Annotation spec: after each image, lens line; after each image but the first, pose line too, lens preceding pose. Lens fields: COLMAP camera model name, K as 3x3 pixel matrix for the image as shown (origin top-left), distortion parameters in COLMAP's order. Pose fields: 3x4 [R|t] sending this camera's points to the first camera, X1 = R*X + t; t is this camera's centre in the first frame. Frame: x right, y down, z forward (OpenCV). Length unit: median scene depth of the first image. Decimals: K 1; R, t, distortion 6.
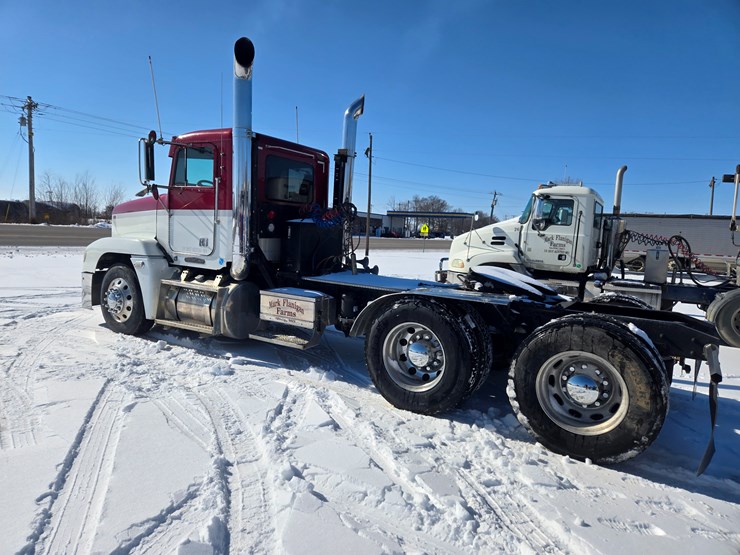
lens RADIAL K [[490.1, 0, 368.3], [0, 490.1, 270.2], [0, 0, 1]] dist [0.082429, -0.055850]
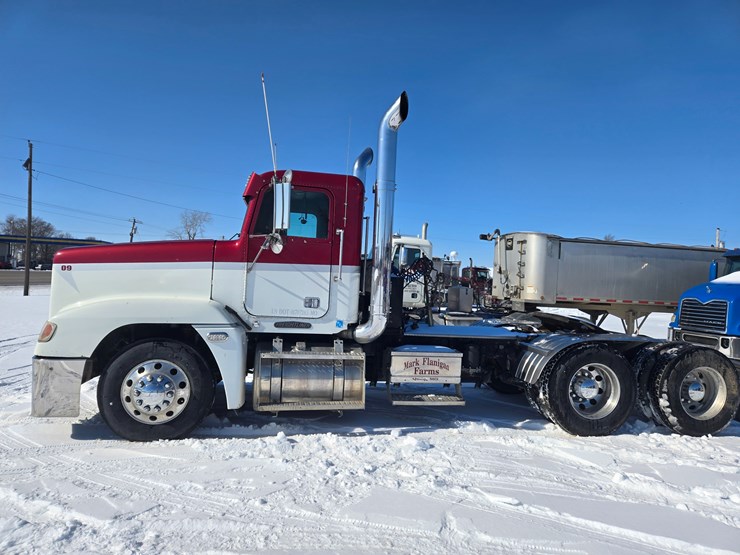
lens RADIAL K [[487.5, 0, 376.6], [0, 487.5, 277.1], [0, 0, 1]] dist [0.087381, -0.069248]
pose [[0.730684, -0.014867, 0.682554, -0.868529], [0.045821, 0.998577, -0.027302, -0.076404], [-0.681176, 0.051224, 0.730325, 0.333002]]
